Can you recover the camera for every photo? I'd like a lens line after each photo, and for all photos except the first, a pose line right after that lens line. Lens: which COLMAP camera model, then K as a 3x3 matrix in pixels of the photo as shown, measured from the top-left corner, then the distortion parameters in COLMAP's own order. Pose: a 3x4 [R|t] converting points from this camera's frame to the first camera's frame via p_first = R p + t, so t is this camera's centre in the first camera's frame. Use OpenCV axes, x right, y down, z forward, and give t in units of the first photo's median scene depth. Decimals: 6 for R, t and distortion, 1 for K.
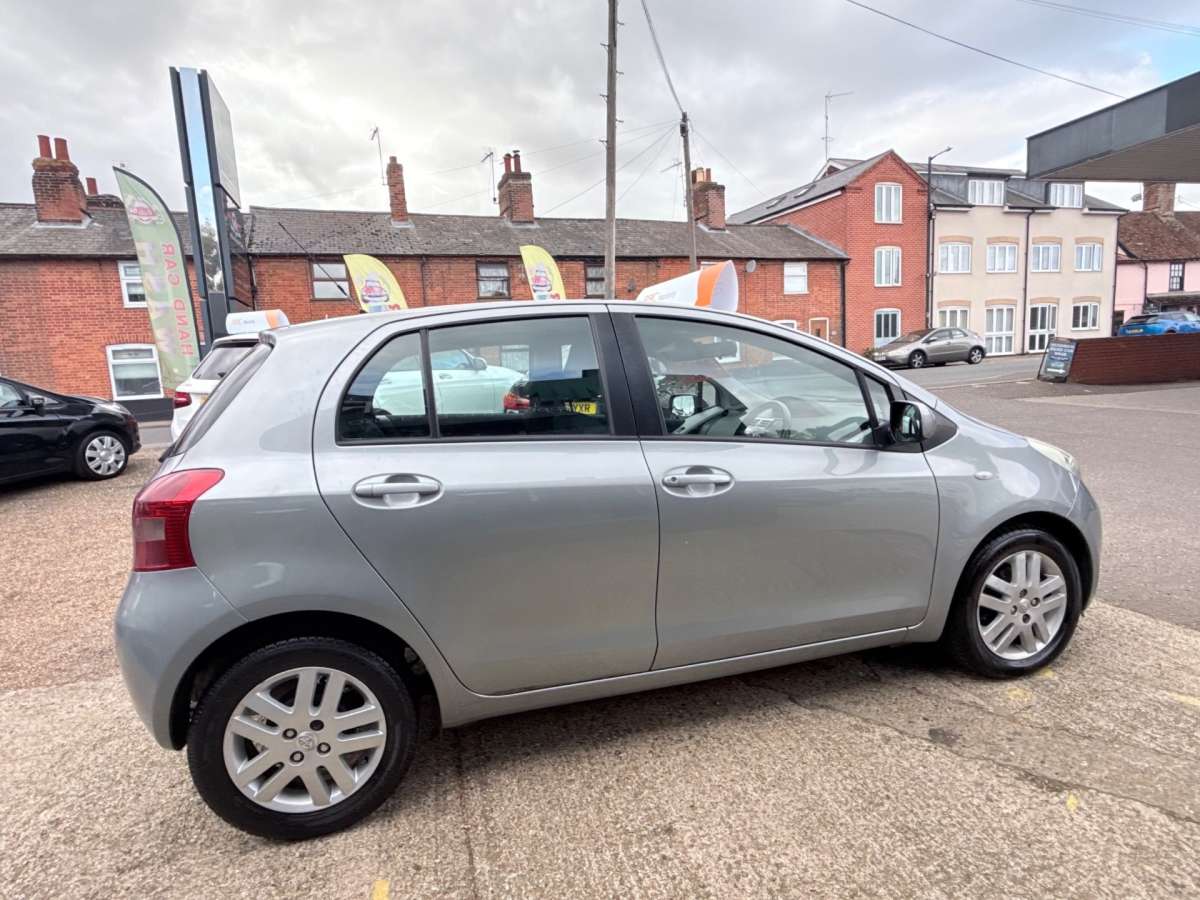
lens RADIAL K [[644.1, 0, 591.4], [0, 644.1, 451.3], [0, 0, 1]] dist [0.002181, 0.003248]
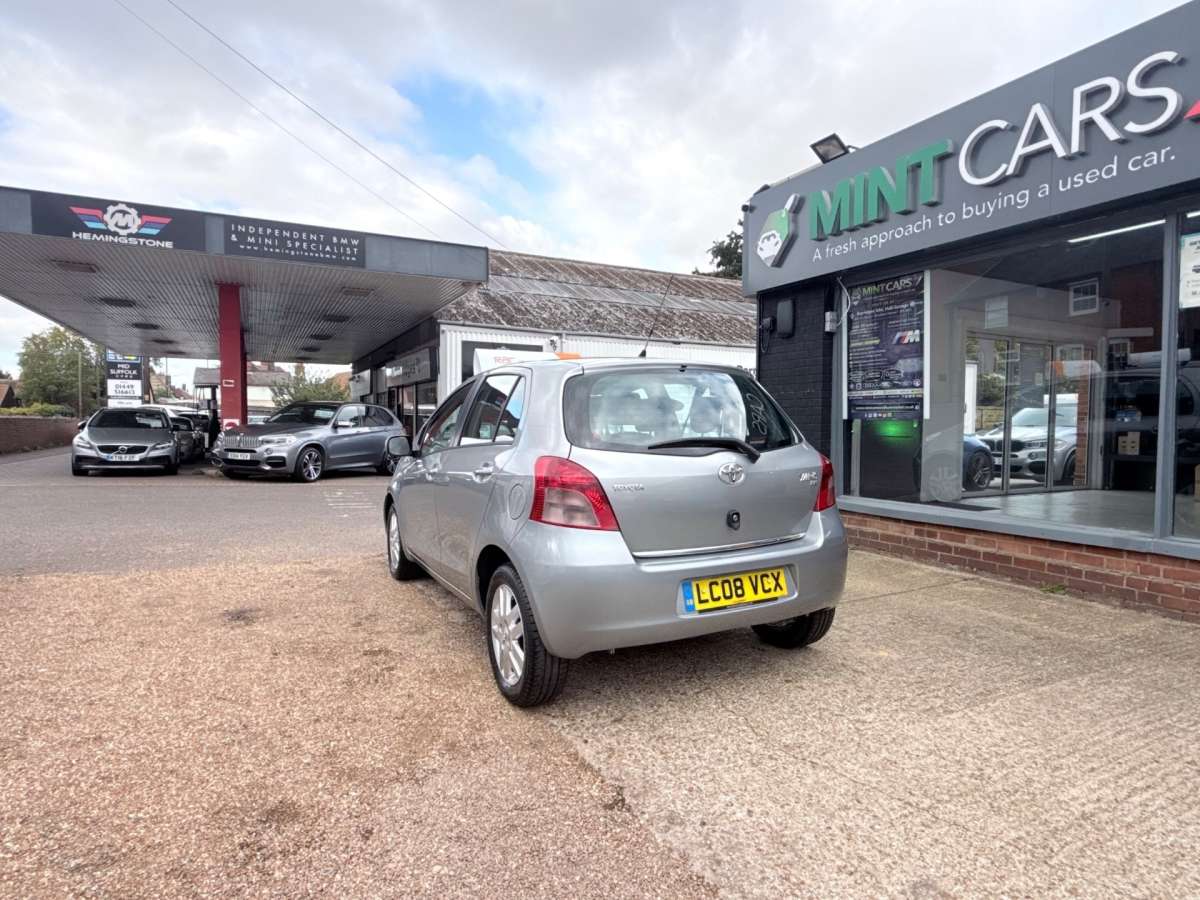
lens RADIAL K [[672.8, 0, 605.8], [0, 672.8, 452.4], [0, 0, 1]] dist [-0.001212, 0.000024]
pose [[-0.218769, 0.009905, 0.975726, -0.249960], [0.138959, 0.990073, 0.021106, -0.008103], [-0.965832, 0.140203, -0.217974, 0.211474]]
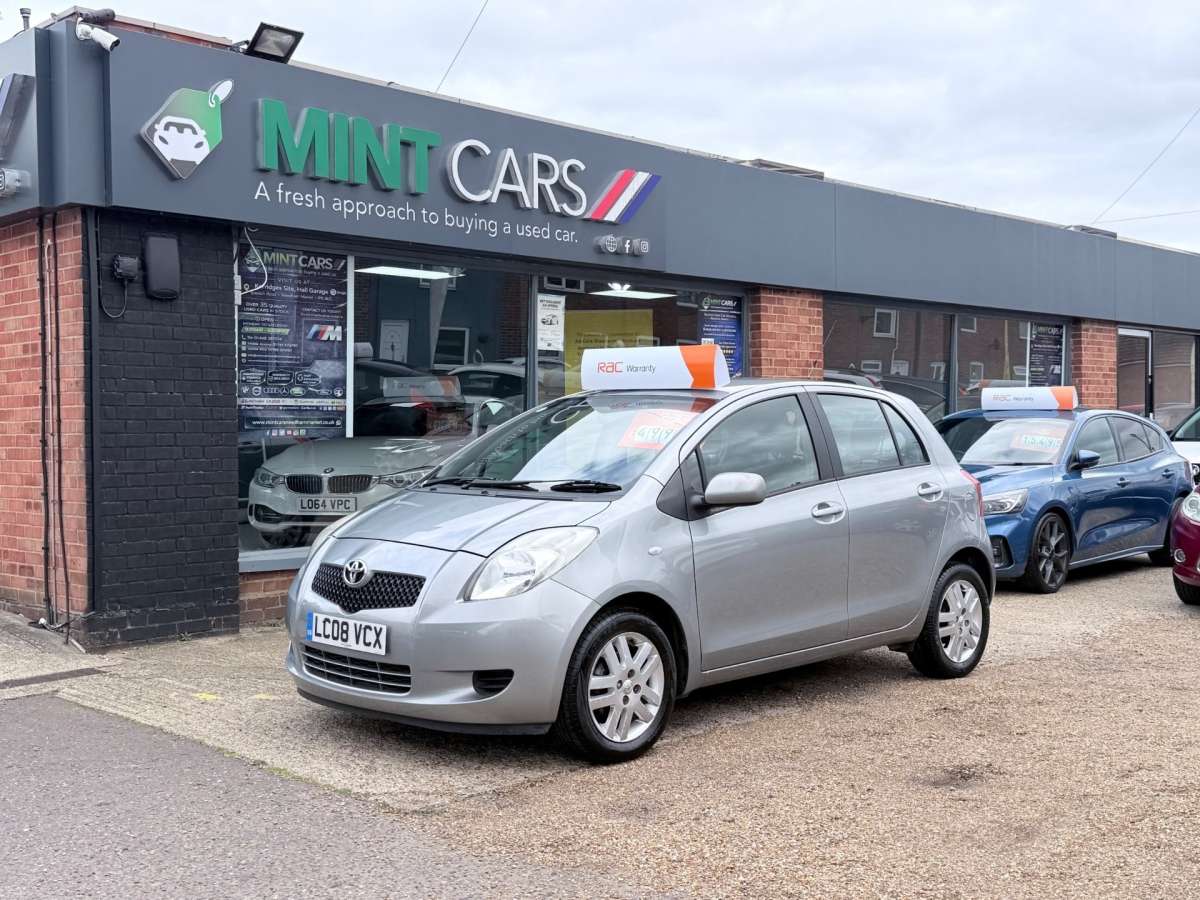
lens RADIAL K [[1320.5, 0, 603.4], [0, 1320.5, 456.2], [0, 0, 1]] dist [0.104234, 0.000000]
pose [[-0.864688, 0.070350, -0.497359, 0.226127], [-0.014750, 0.986161, 0.165134, -0.078848], [0.502093, 0.150125, -0.851684, 0.495116]]
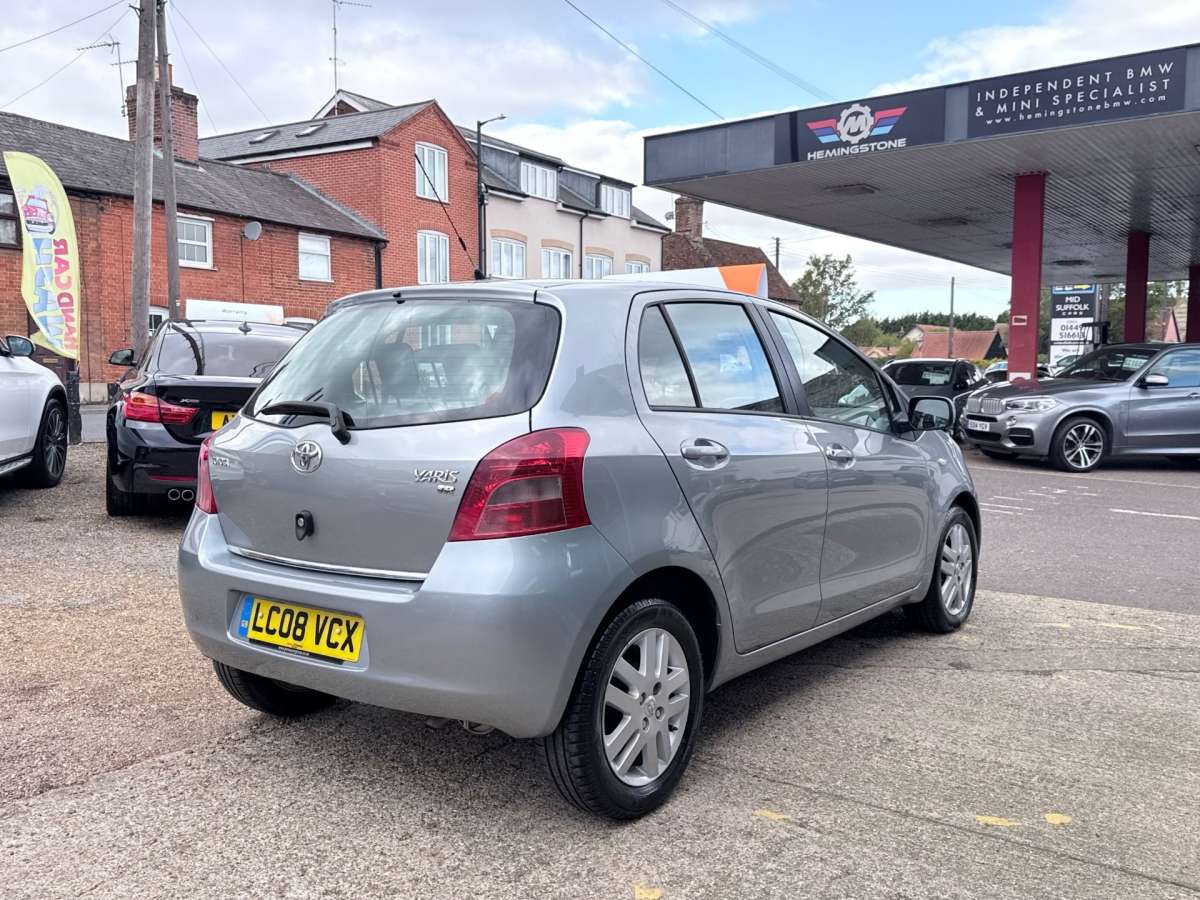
lens RADIAL K [[1030.7, 0, 596.3], [0, 1030.7, 458.0], [0, 0, 1]] dist [0.099934, -0.158045]
pose [[0.792283, 0.006853, 0.610115, -0.159896], [0.036218, 0.997645, -0.058239, 0.017403], [-0.609078, 0.068239, 0.790170, -0.024248]]
